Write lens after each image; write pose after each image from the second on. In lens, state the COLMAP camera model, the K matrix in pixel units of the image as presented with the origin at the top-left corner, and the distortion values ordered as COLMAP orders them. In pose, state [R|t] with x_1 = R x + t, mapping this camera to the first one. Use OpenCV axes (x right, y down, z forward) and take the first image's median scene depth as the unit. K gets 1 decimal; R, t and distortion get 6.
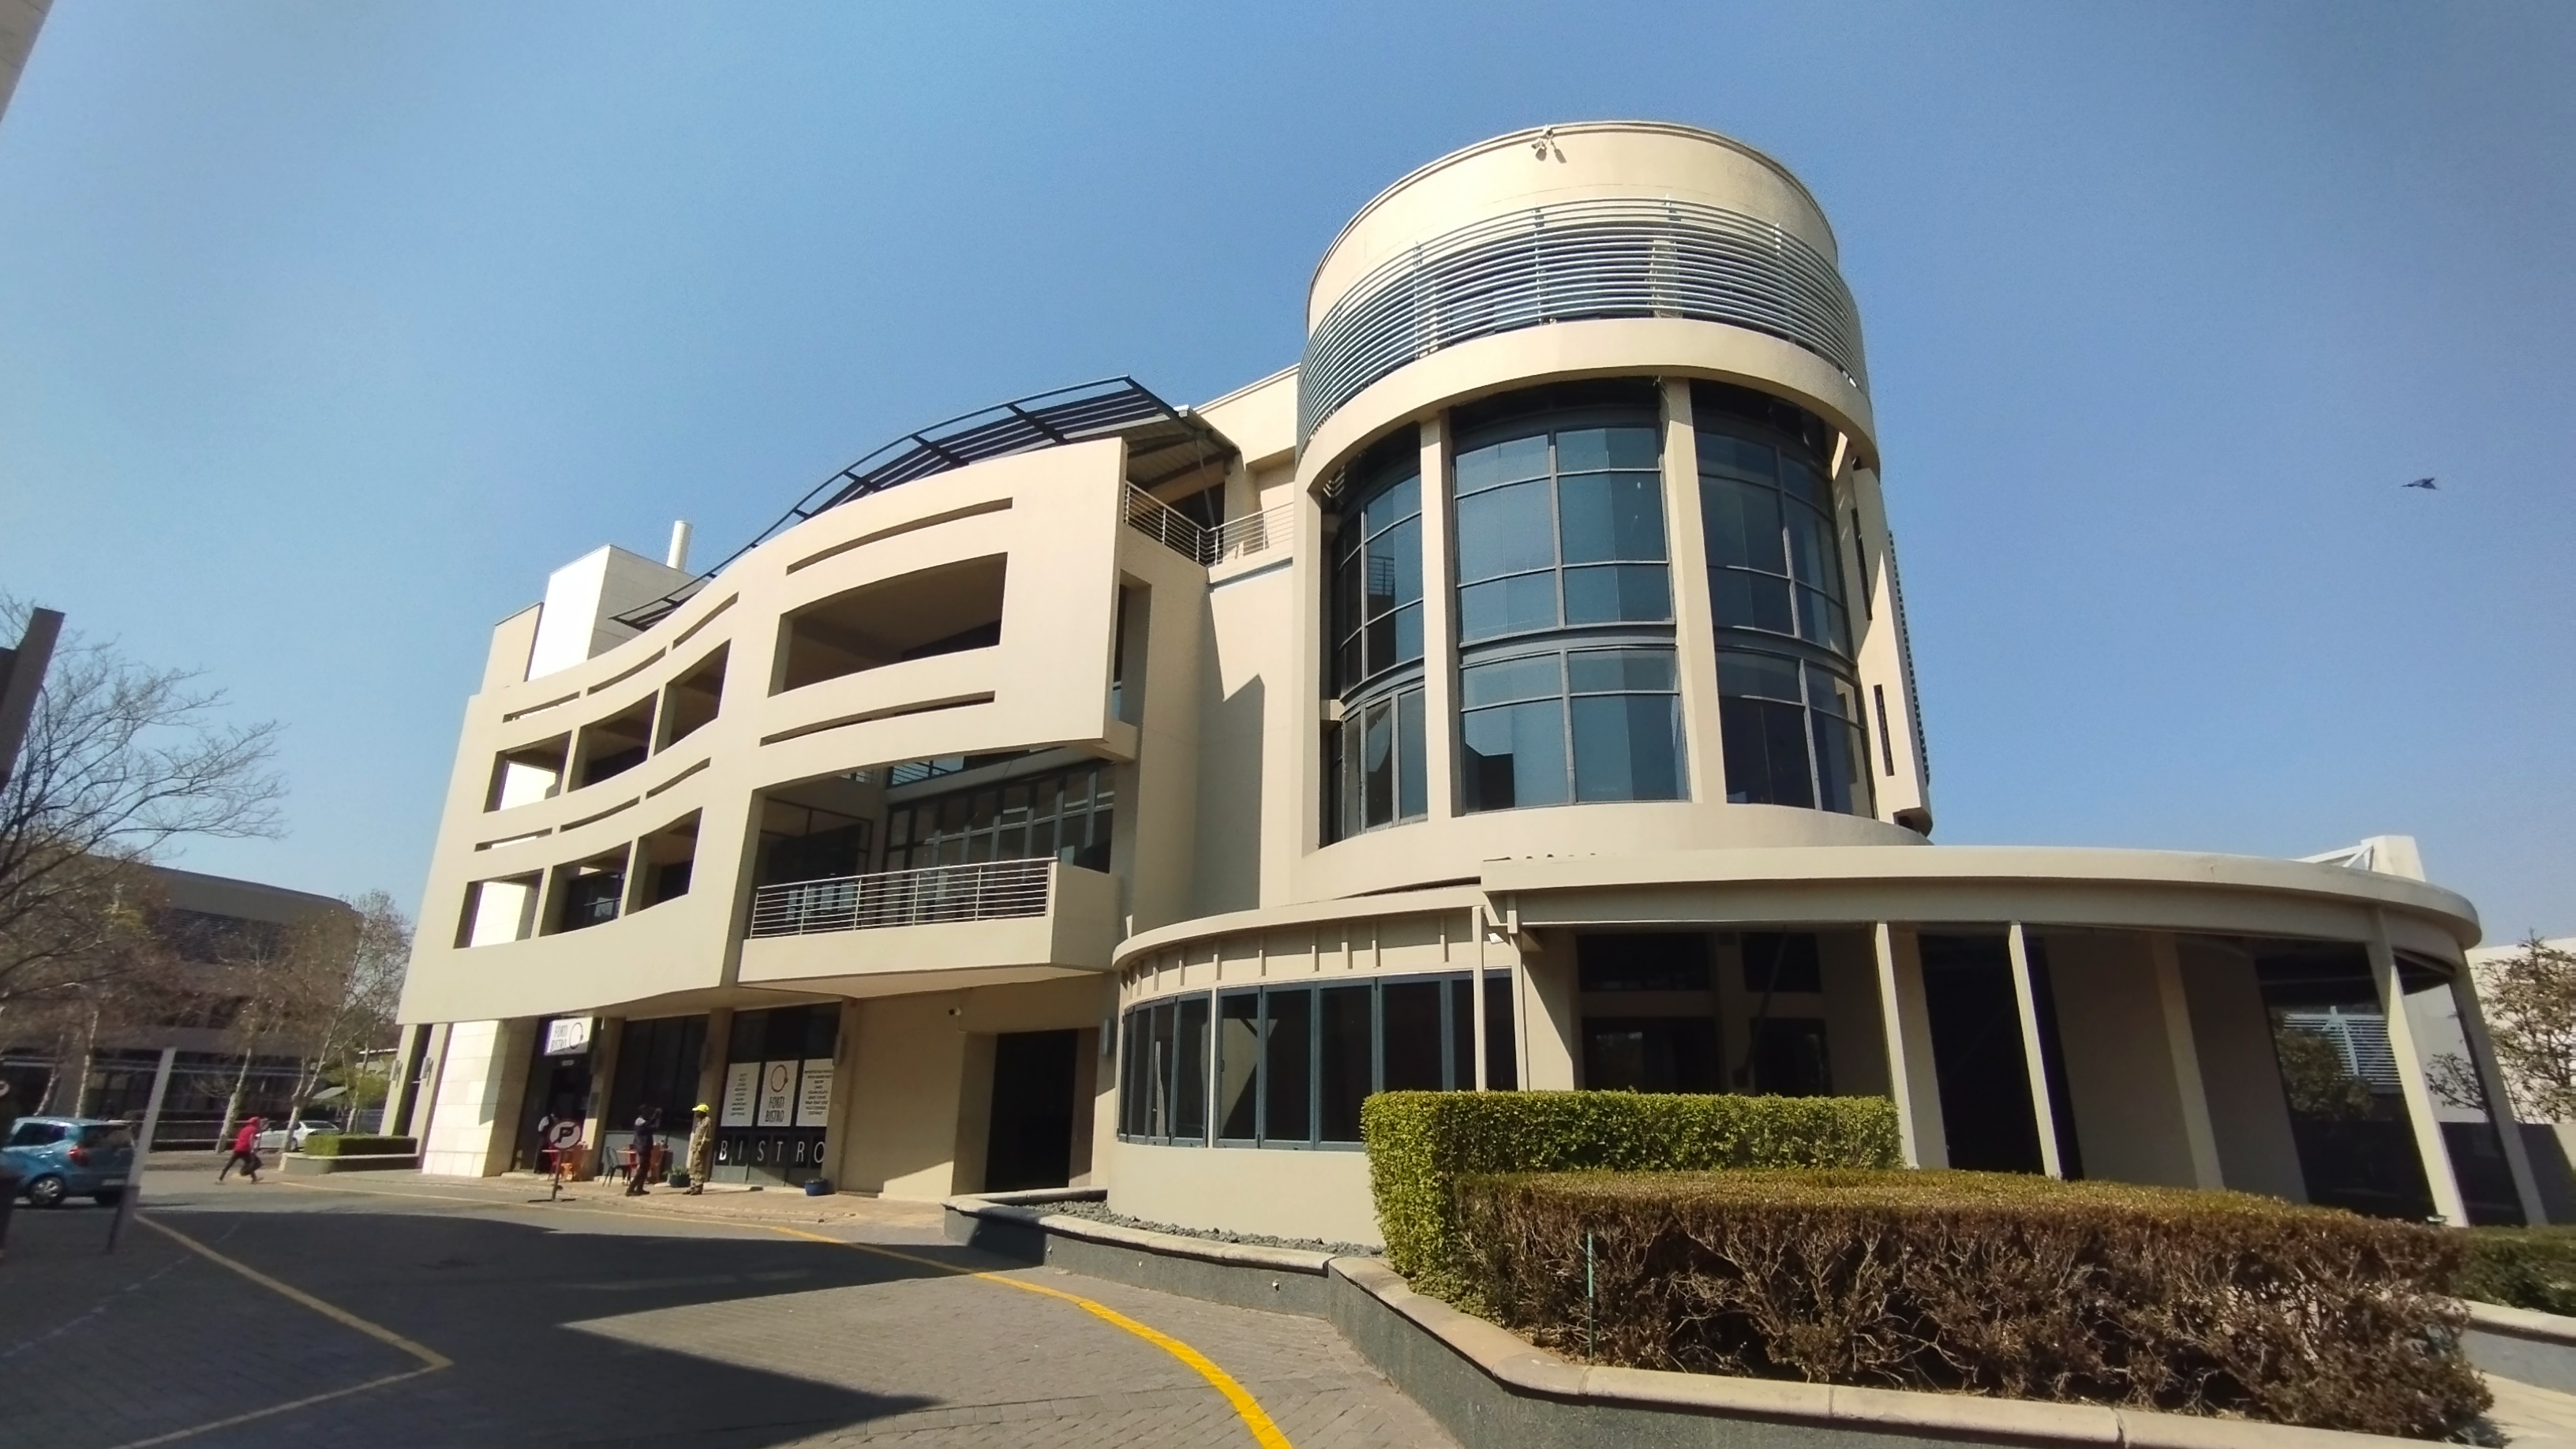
lens RADIAL K [[1218.2, 0, 1327.1], [0, 1218.2, 739.6], [0, 0, 1]] dist [0.019884, -0.014896]
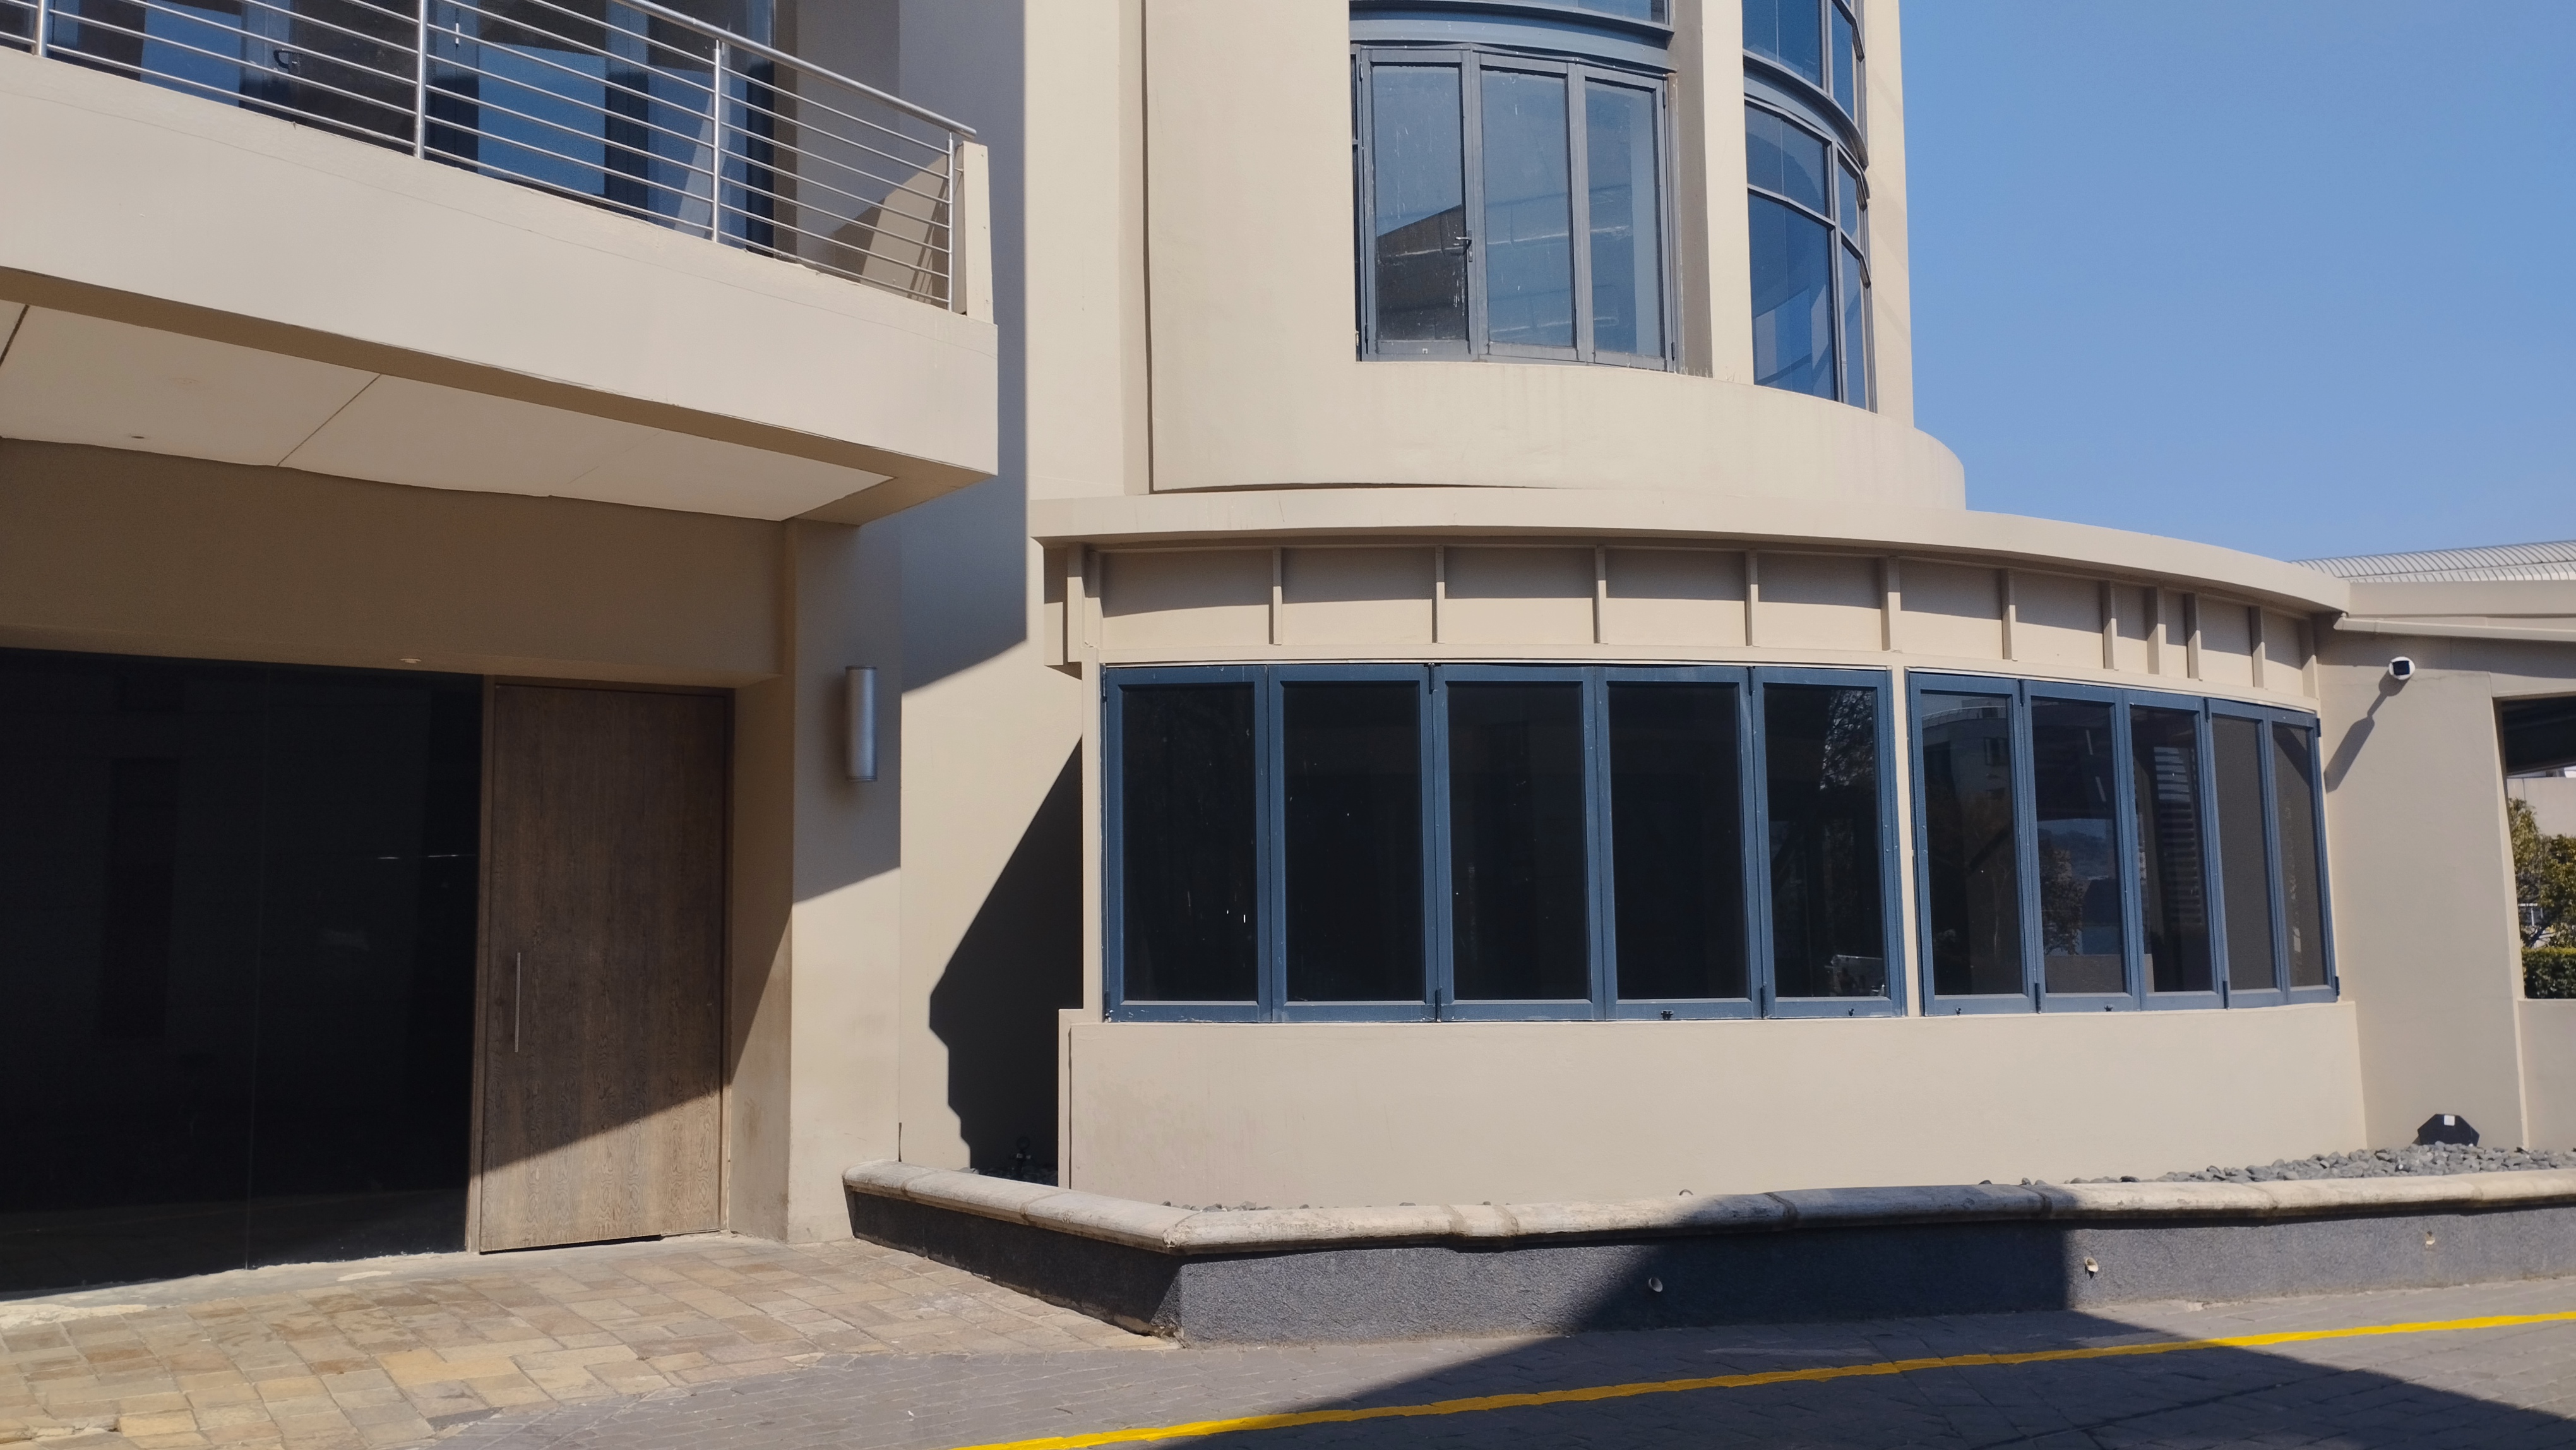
lens RADIAL K [[2212.3, 0, 1308.9], [0, 2212.3, 721.1], [0, 0, 1]] dist [0.129280, -0.147785]
pose [[0.302339, 0.094803, 0.948474, -0.942213], [-0.268739, 0.963155, -0.010606, 0.297086], [-0.914533, -0.251686, 0.316676, 0.964786]]
